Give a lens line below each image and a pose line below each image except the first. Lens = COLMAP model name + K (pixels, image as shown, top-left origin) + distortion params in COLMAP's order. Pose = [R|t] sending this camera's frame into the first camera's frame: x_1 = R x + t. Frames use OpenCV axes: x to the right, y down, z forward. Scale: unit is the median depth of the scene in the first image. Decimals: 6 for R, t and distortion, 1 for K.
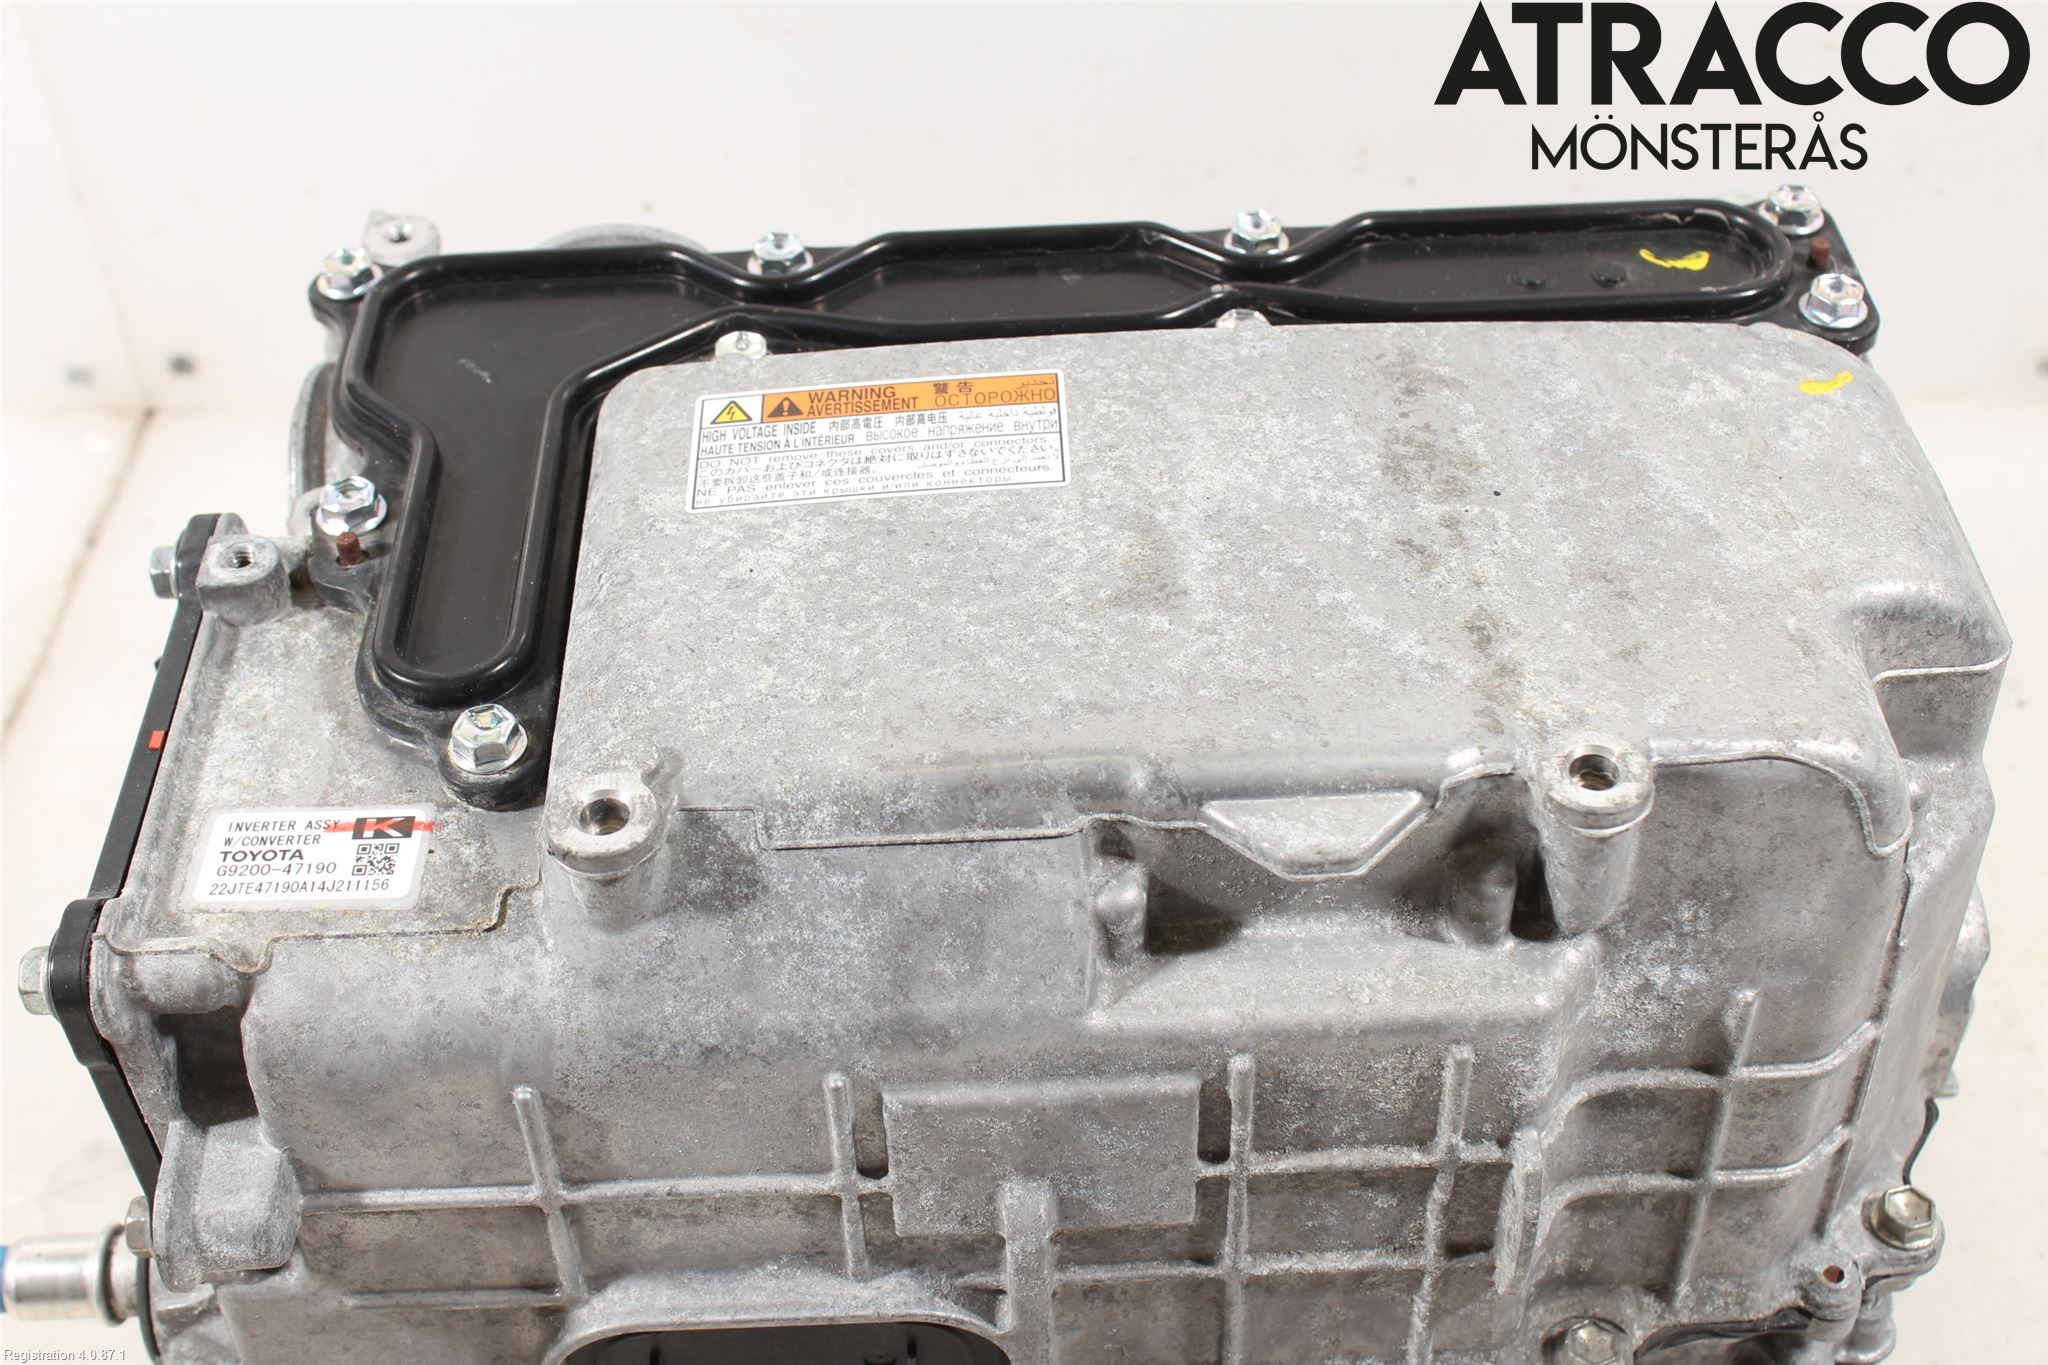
lens RADIAL K [[2588.8, 0, 1024.0], [0, 2588.8, 682.5], [0, 0, 1]] dist [-0.078693, -0.004487]
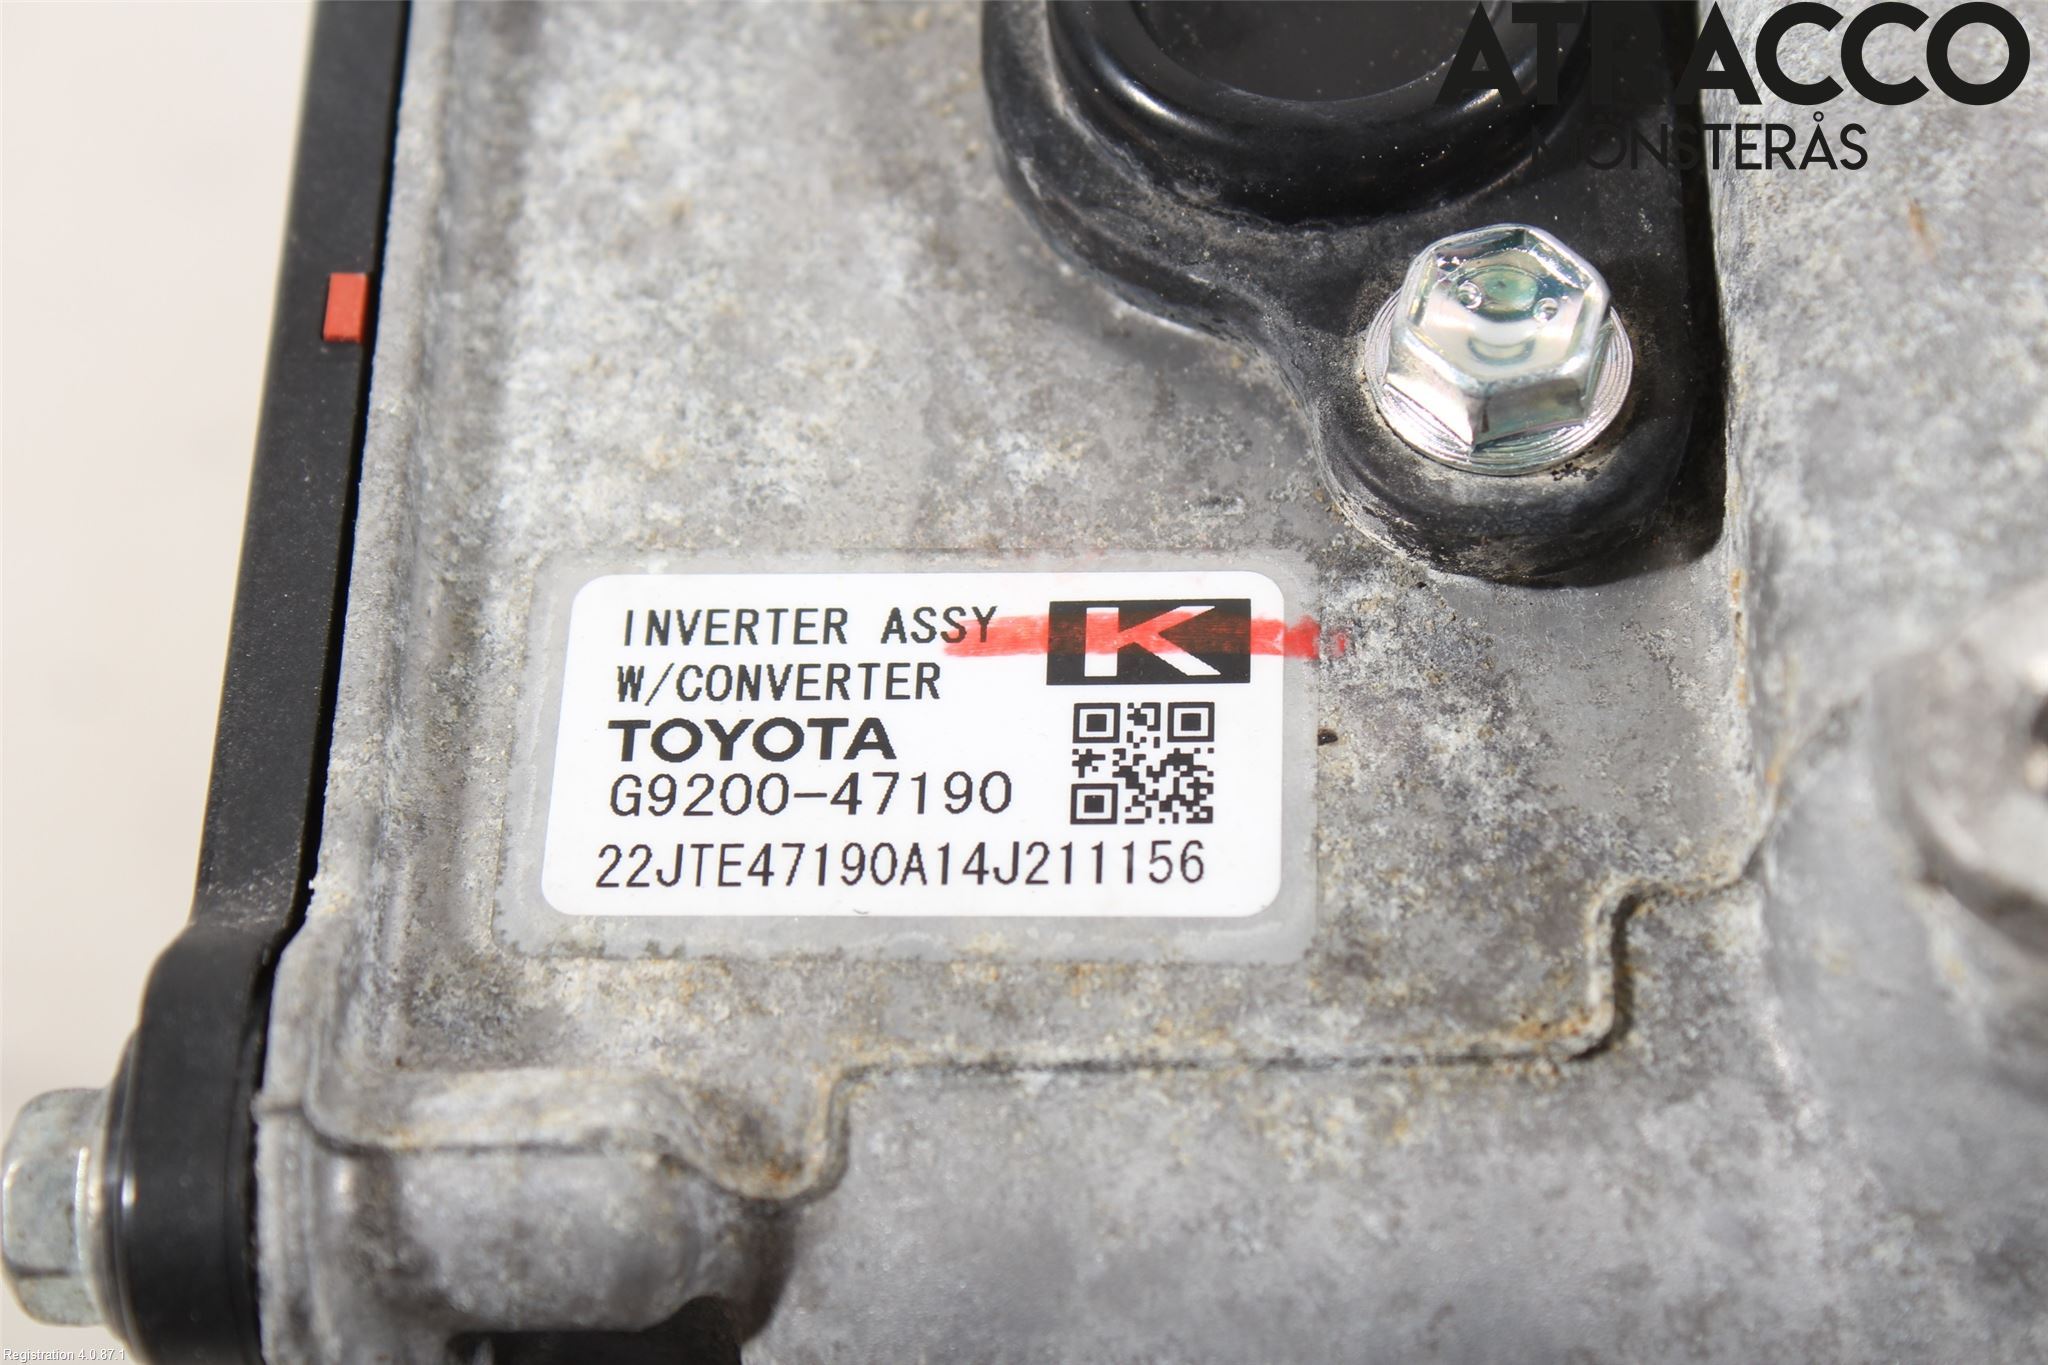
lens RADIAL K [[4959.8, 0, 1024.0], [0, 4959.8, 682.5], [0, 0, 1]] dist [0.054077, -0.047455]
pose [[0.997021, 0.016767, -0.075290, -0.213603], [0.000621, 0.974311, 0.225205, -0.066689], [0.077132, -0.224580, 0.971398, 0.426701]]
